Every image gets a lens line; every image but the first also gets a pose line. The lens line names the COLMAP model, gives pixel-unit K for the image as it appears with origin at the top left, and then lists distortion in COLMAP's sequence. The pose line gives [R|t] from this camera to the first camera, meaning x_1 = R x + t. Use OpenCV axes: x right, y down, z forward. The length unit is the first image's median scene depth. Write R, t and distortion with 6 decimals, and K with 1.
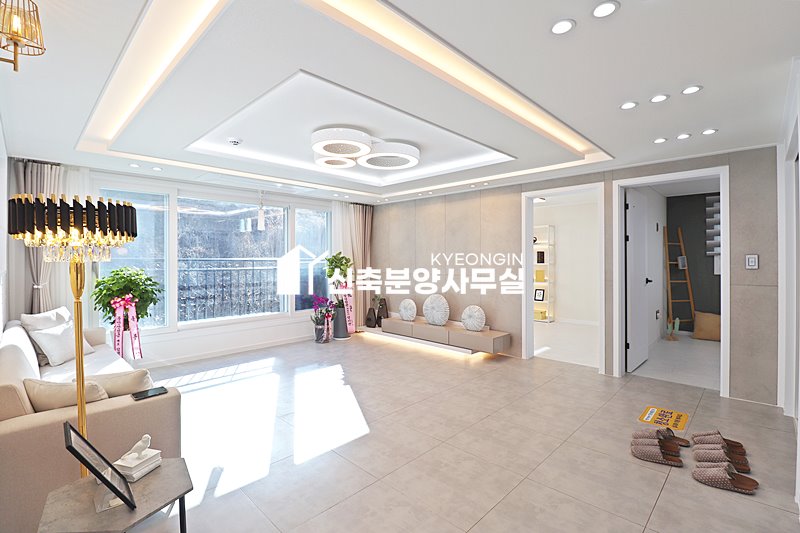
lens RADIAL K [[369.1, 0, 401.2], [0, 369.1, 259.5], [0, 0, 1]] dist [0.001564, -0.013155]
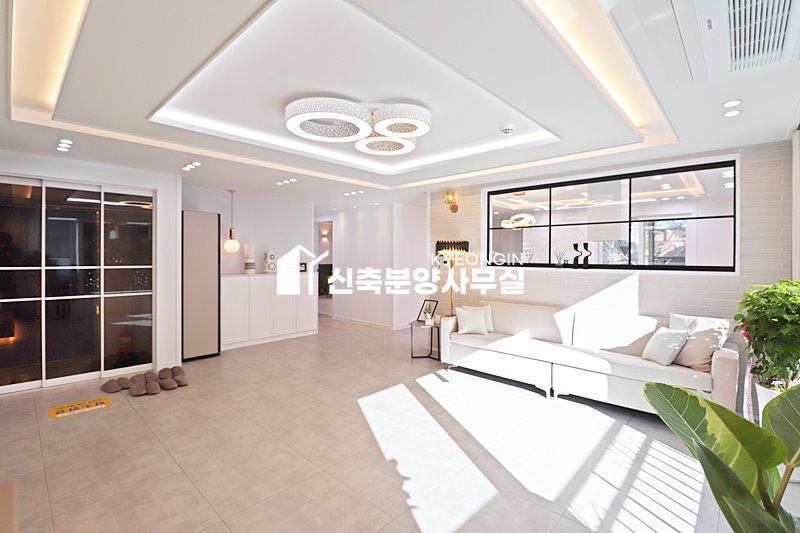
lens RADIAL K [[369.1, 0, 401.2], [0, 369.1, 259.5], [0, 0, 1]] dist [0.001564, -0.013155]
pose [[-0.999634, -0.001849, -0.026975, -0.153826], [-0.001975, 0.999987, 0.004655, -0.007558], [0.026966, 0.004706, -0.999625, 1.683344]]
